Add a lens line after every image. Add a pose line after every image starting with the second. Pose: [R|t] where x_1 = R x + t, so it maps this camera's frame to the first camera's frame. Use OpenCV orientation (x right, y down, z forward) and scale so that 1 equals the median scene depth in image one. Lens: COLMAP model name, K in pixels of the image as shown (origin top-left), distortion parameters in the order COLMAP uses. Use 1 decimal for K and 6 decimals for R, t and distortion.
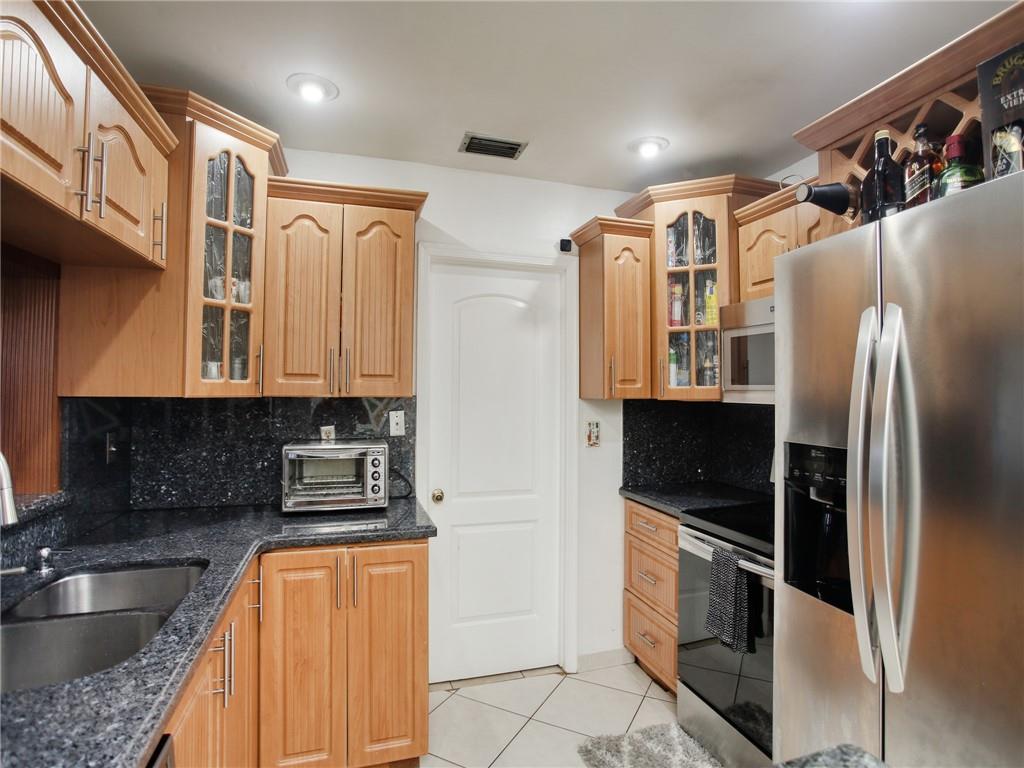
lens RADIAL K [[538.3, 0, 512.0], [0, 538.3, 384.0], [0, 0, 1]] dist [-0.084279, 0.055075]
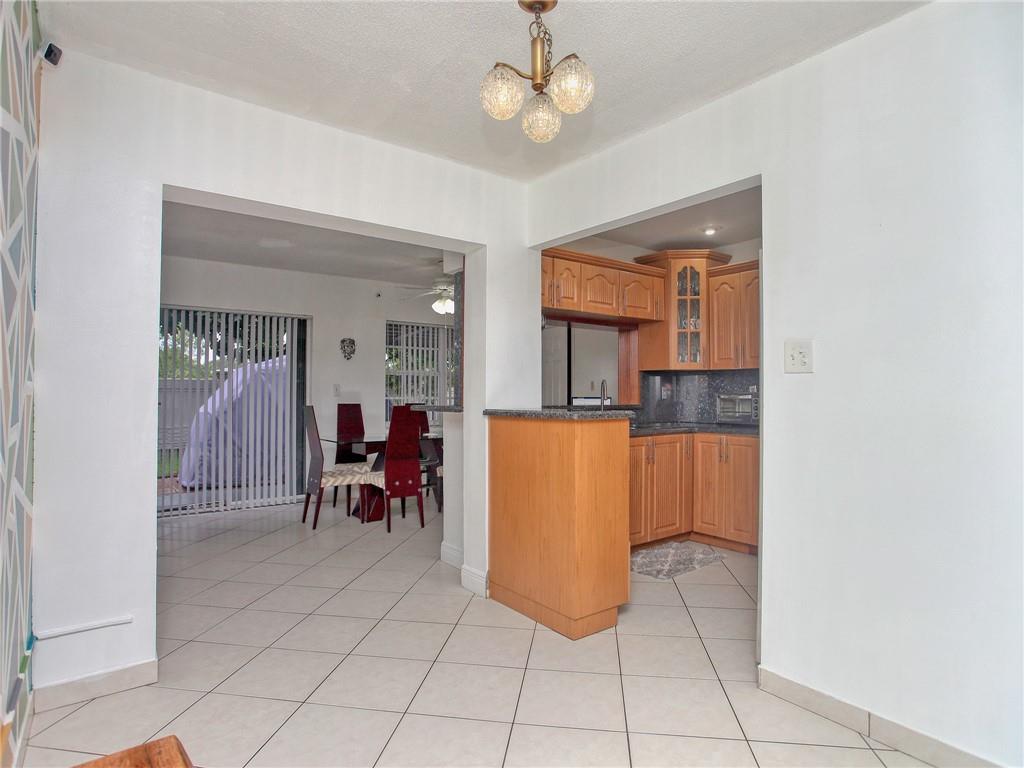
lens RADIAL K [[538.3, 0, 512.0], [0, 538.3, 384.0], [0, 0, 1]] dist [-0.084279, 0.055075]
pose [[0.341795, -0.024193, -0.939463, 1.306265], [0.014573, 0.999685, -0.020442, 0.114115], [0.939661, -0.006704, 0.342040, -0.516965]]
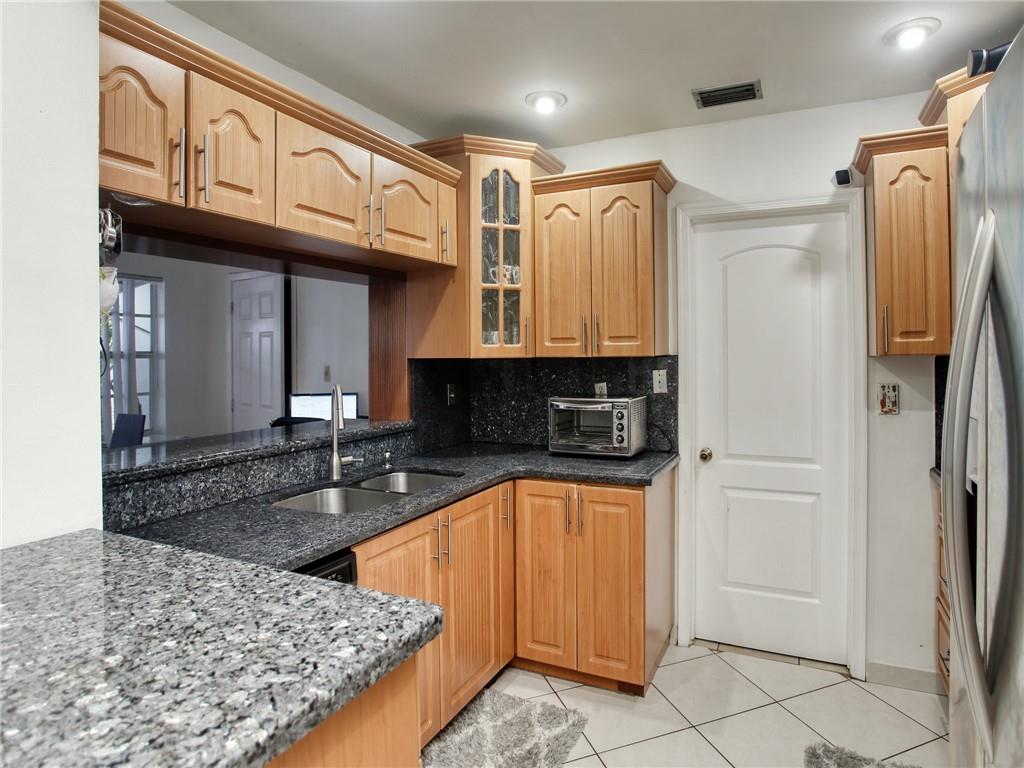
lens RADIAL K [[559.7, 0, 547.9], [0, 559.7, 359.6], [0, 0, 1]] dist [-0.049628, 0.003258]
pose [[0.749326, -0.008731, -0.662143, 0.419895], [0.023518, 0.999633, 0.013434, 0.012032], [0.661783, -0.025639, 0.749257, 0.032419]]
